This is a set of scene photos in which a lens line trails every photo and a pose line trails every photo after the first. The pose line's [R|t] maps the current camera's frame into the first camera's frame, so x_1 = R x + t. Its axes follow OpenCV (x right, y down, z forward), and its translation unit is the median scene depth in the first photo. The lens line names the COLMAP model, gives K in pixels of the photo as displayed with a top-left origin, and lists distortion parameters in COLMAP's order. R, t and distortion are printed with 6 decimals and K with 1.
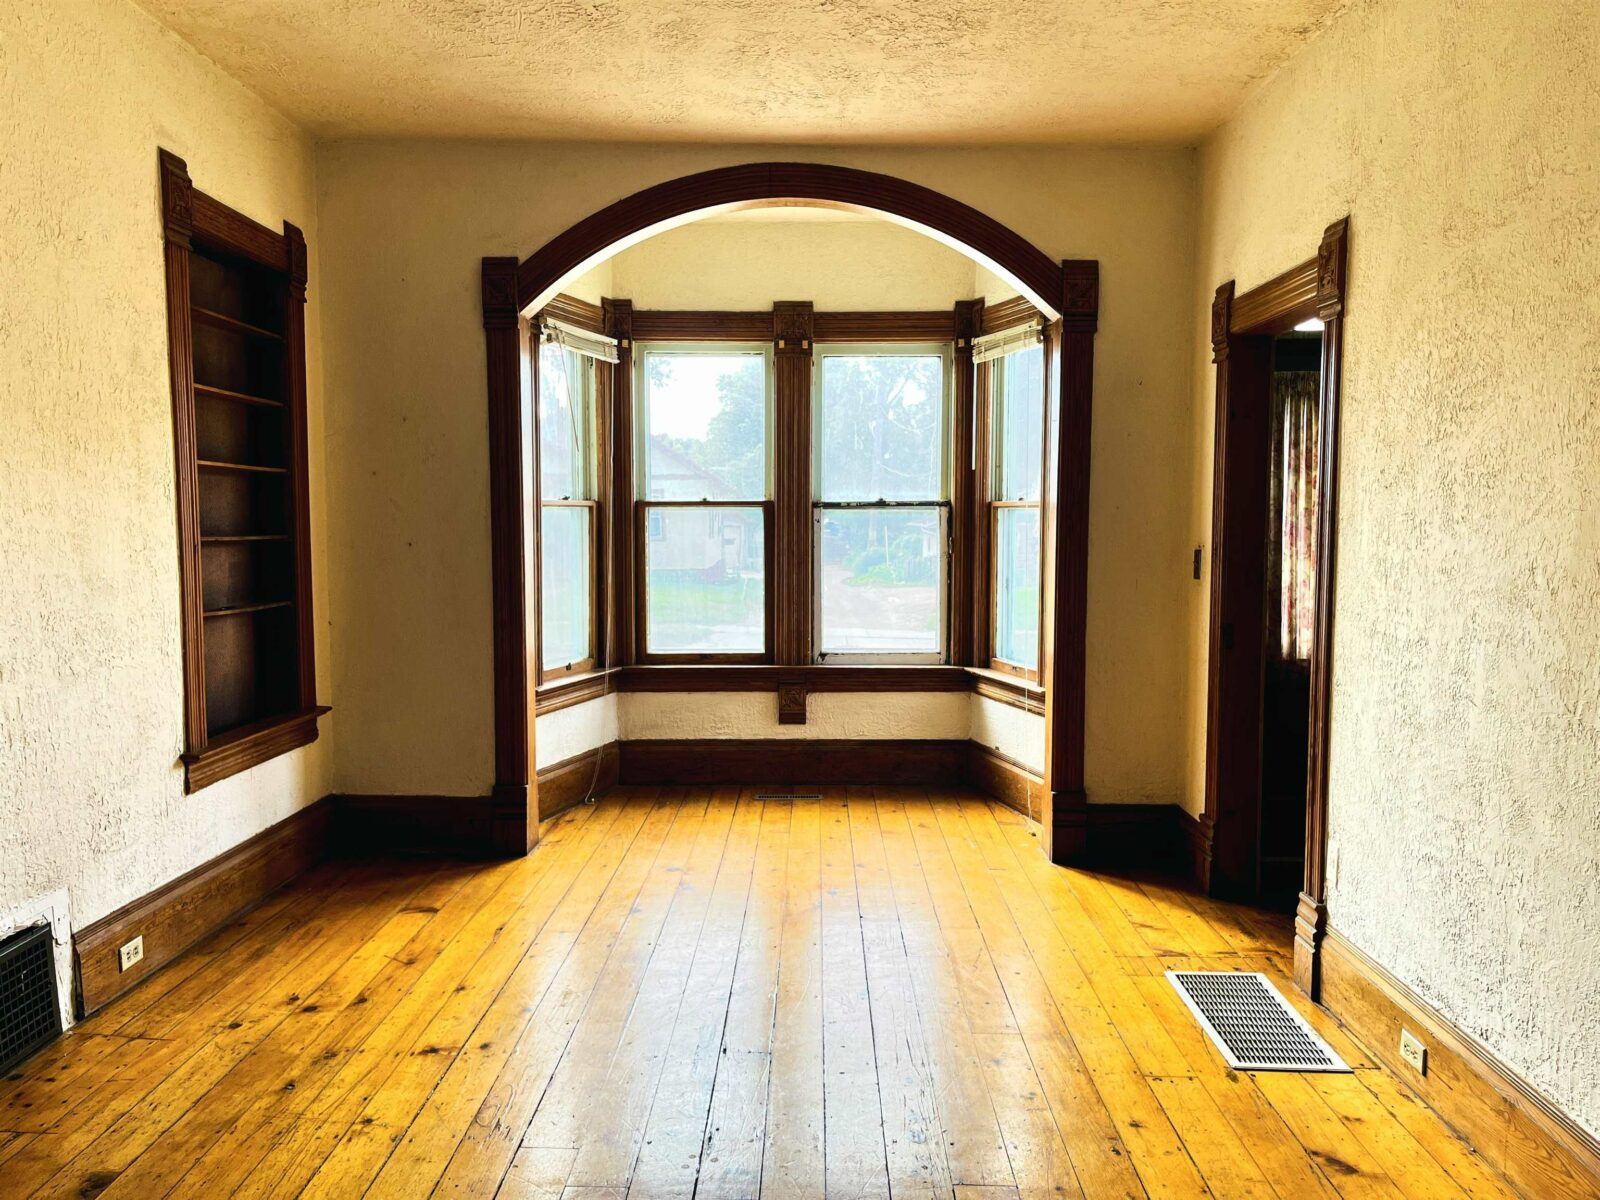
lens RADIAL K [[1238.6, 0, 801.3], [0, 1238.6, 605.1], [0, 0, 1]] dist [0.059210, -0.014191]
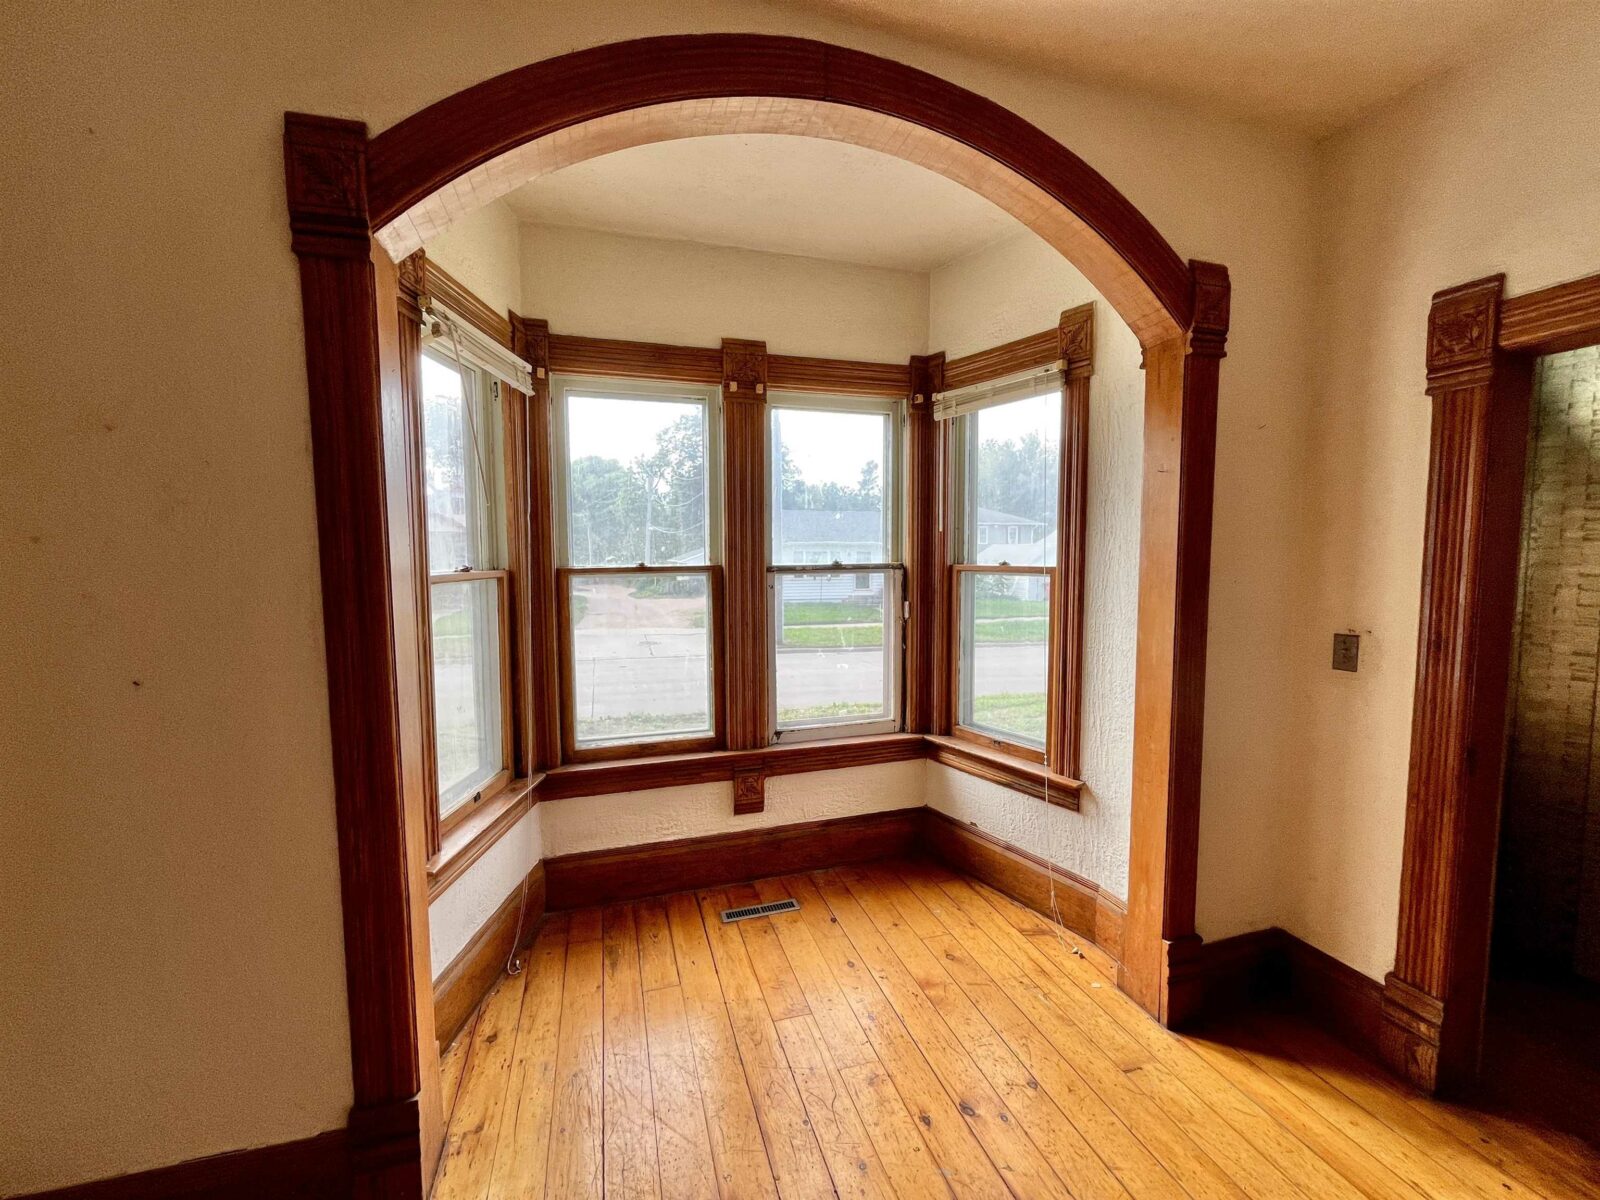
lens RADIAL K [[653.3, 0, 797.6], [0, 653.3, 600.2], [0, 0, 1]] dist [-0.002205, 0.000775]
pose [[0.953097, -0.028863, 0.301285, -0.114614], [0.029044, 0.999571, 0.003882, -0.061149], [-0.301267, 0.005051, 0.953526, 0.549315]]
